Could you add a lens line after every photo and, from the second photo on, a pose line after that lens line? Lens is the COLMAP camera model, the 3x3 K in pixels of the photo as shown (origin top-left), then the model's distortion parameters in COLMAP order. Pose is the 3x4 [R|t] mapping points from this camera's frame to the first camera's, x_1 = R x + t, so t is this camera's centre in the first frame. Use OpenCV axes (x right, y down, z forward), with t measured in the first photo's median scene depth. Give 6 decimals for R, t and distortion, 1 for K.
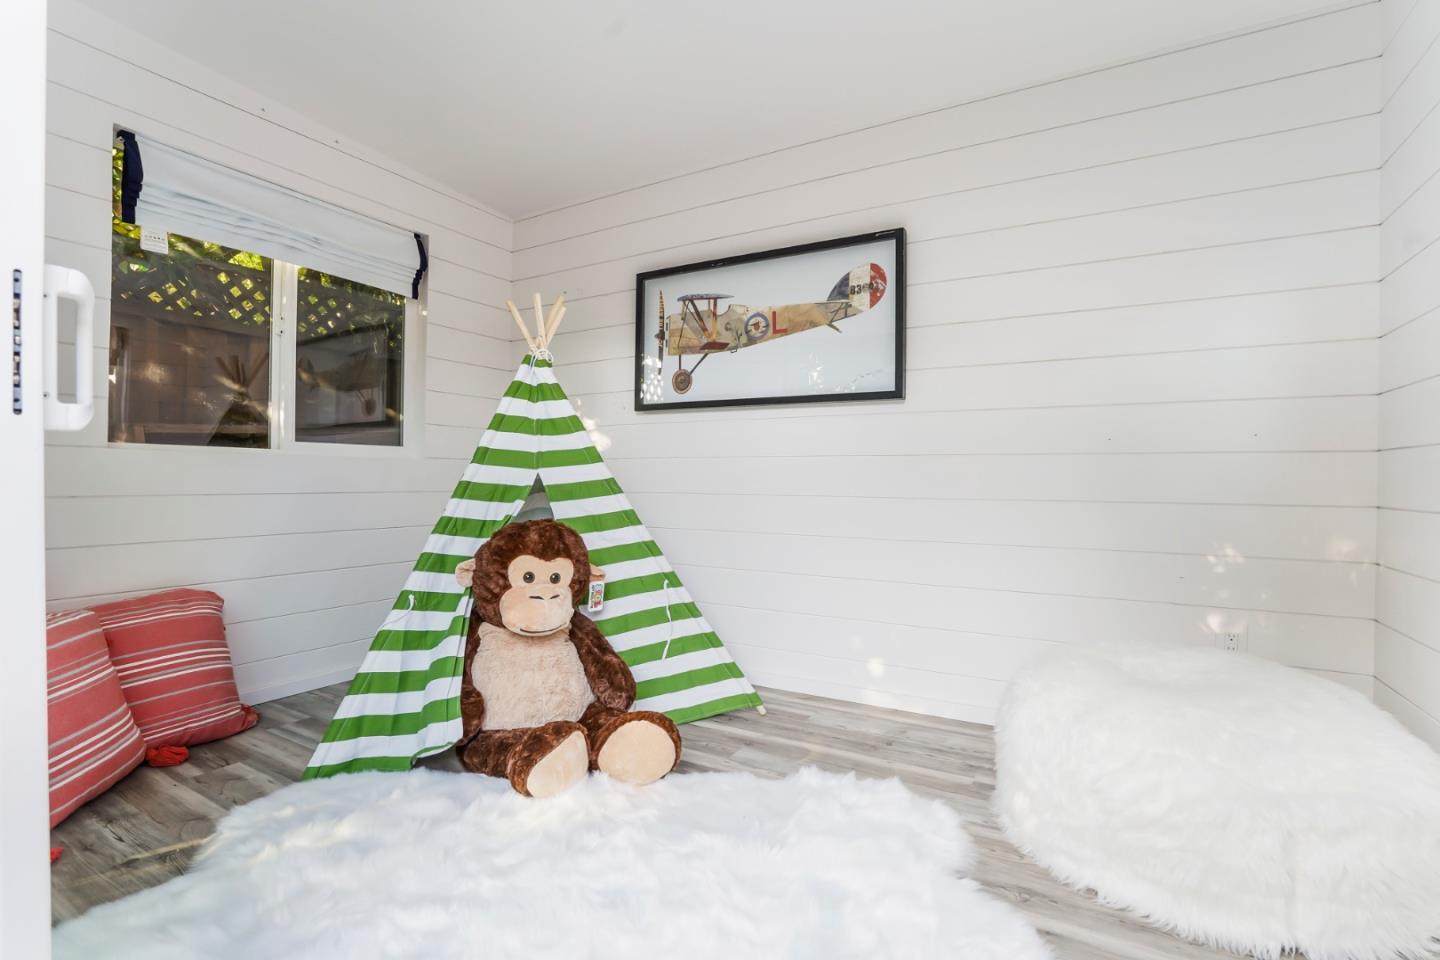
lens RADIAL K [[682.8, 0, 720.0], [0, 682.8, 480.0], [0, 0, 1]] dist [-0.029401, 0.000646]
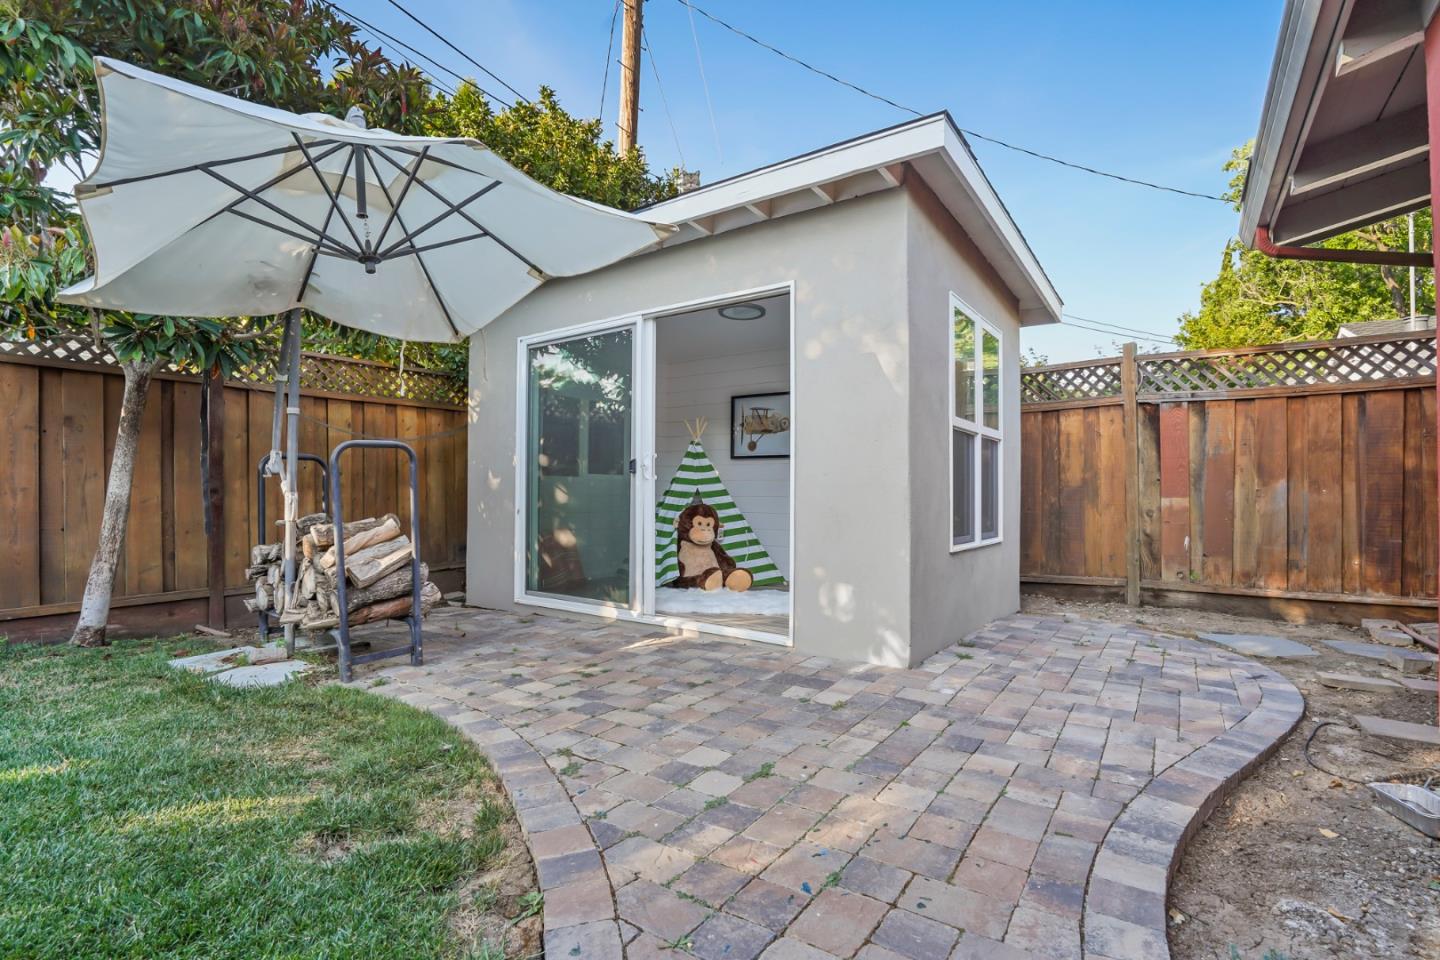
lens RADIAL K [[682.8, 0, 720.0], [0, 682.8, 480.0], [0, 0, 1]] dist [-0.029401, 0.000646]
pose [[0.995572, -0.003665, -0.093933, 0.063048], [0.001467, 0.999724, -0.023452, 0.023425], [0.093993, 0.023210, 0.995302, -1.584771]]
